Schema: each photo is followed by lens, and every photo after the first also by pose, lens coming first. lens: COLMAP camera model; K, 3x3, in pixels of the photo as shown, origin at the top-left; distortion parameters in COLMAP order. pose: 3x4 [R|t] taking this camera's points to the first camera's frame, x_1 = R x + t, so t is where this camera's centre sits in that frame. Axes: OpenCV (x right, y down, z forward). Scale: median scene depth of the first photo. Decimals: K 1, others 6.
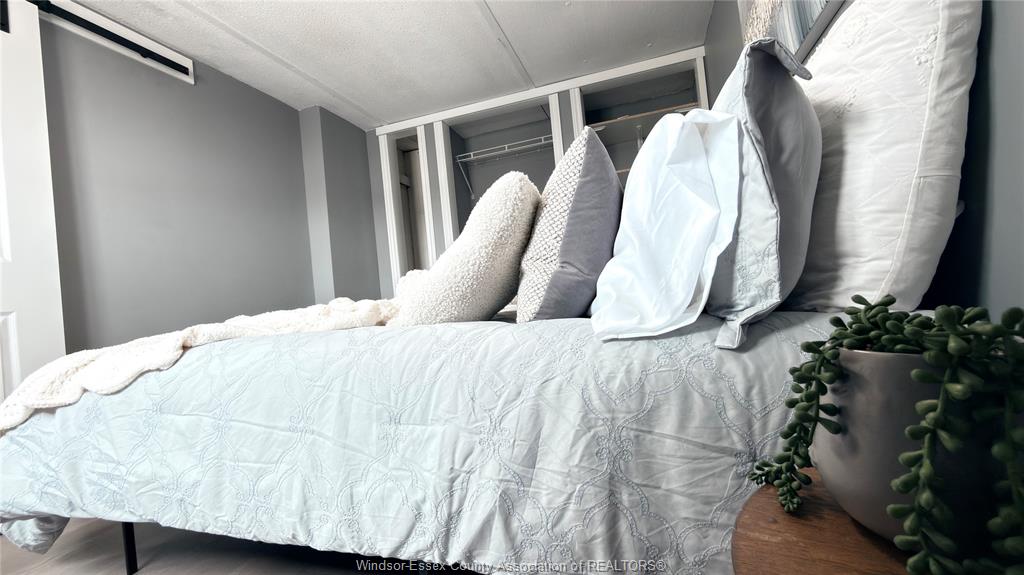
lens RADIAL K [[408.1, 0, 512.0], [0, 408.1, 287.5], [0, 0, 1]] dist [0.000207, 0.000078]
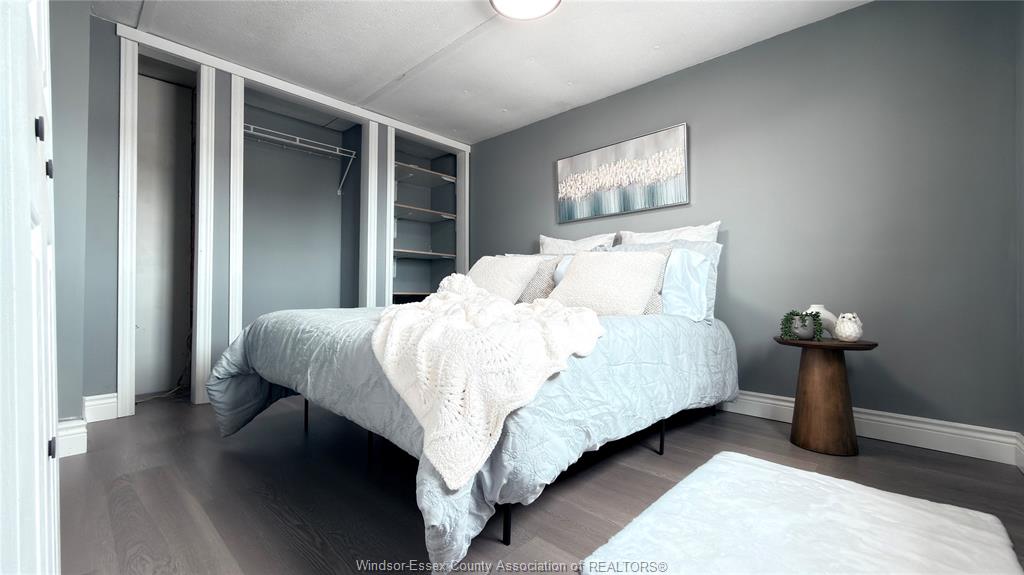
lens RADIAL K [[408.1, 0, 512.0], [0, 408.1, 287.5], [0, 0, 1]] dist [0.000207, 0.000078]
pose [[0.412030, 0.105692, 0.905020, -0.711796], [-0.031296, 0.994305, -0.101871, 0.096025], [-0.910633, 0.013650, 0.412991, 0.167584]]
